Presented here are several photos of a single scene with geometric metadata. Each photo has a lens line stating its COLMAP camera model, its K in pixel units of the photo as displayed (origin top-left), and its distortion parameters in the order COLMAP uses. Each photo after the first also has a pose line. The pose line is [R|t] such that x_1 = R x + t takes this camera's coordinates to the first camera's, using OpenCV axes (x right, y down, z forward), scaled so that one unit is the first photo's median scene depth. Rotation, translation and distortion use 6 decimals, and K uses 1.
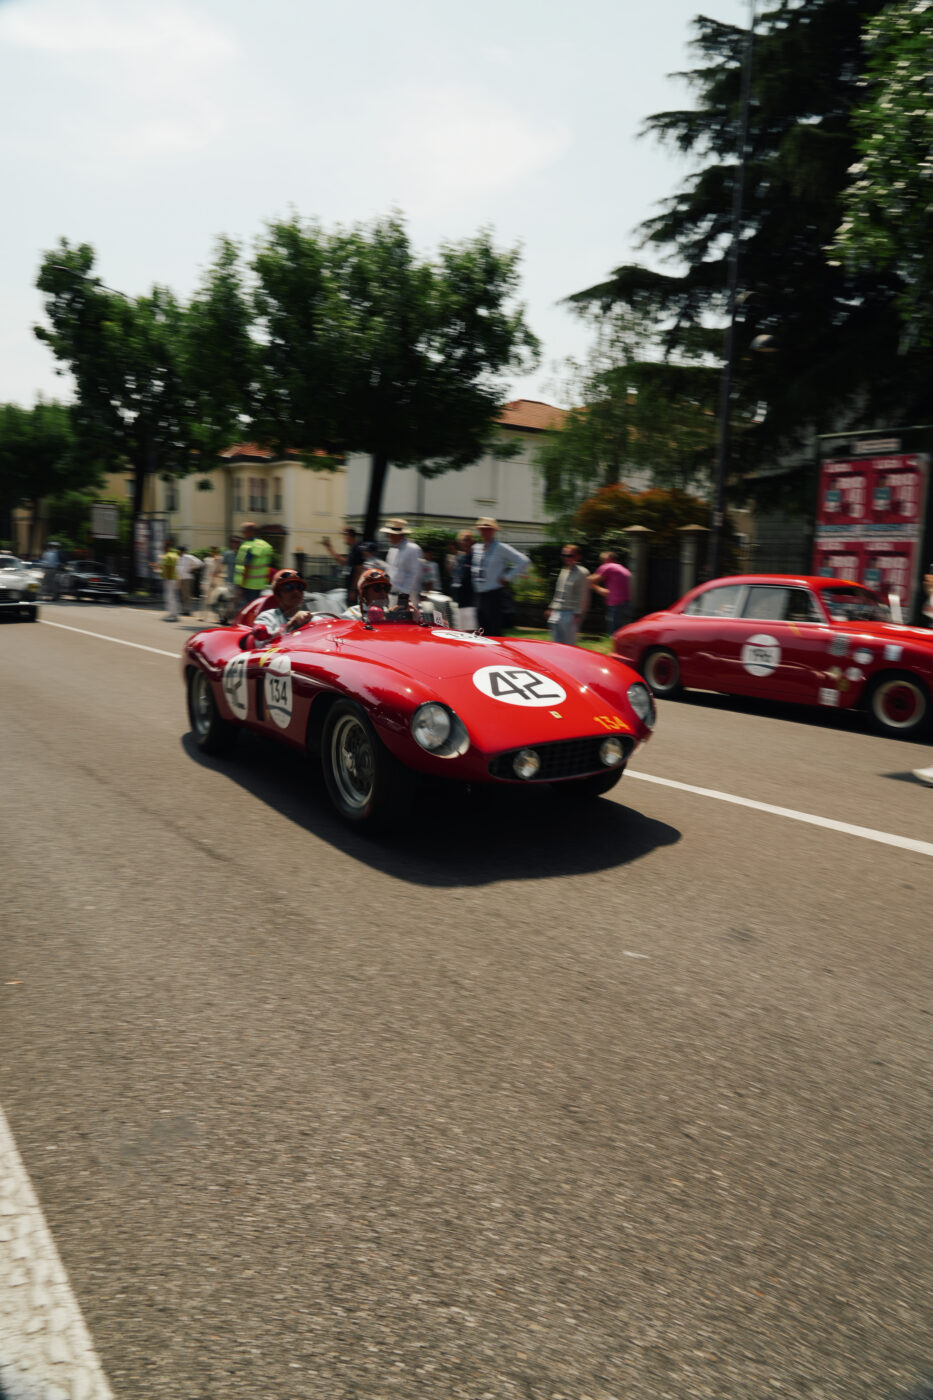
lens RADIAL K [[952.0, 0, 463.1], [0, 952.0, 699.4], [0, 0, 1]] dist [-0.029132, 0.021381]
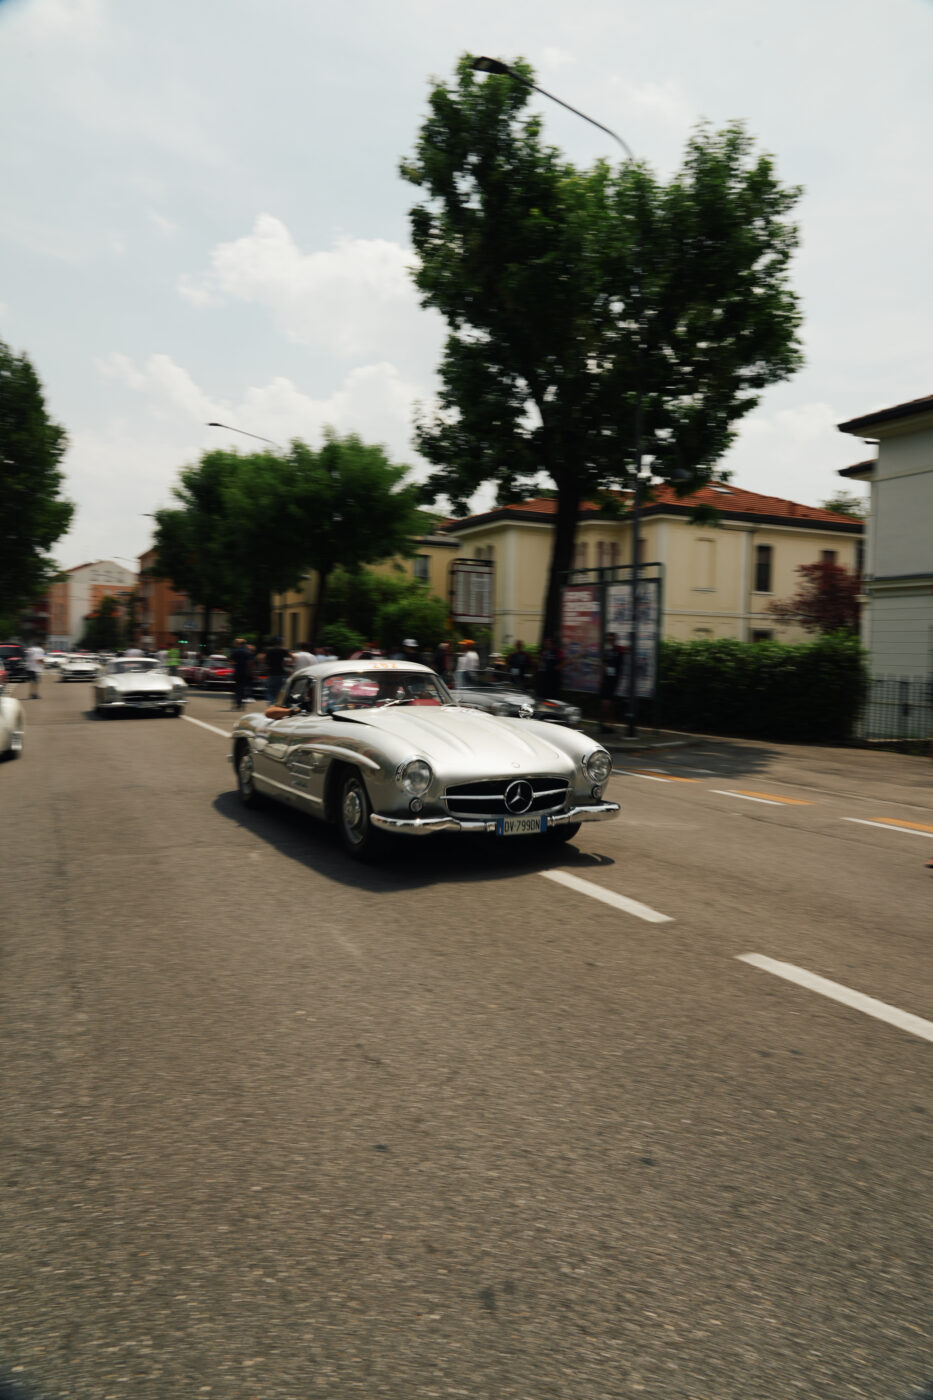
lens RADIAL K [[952.0, 0, 458.2], [0, 952.0, 703.6], [0, 0, 1]] dist [-0.029132, 0.021381]
pose [[0.978942, 0.001555, -0.204133, -0.527397], [-0.020277, 0.995766, -0.089655, -0.132922], [0.203129, 0.091906, 0.974829, 0.848693]]
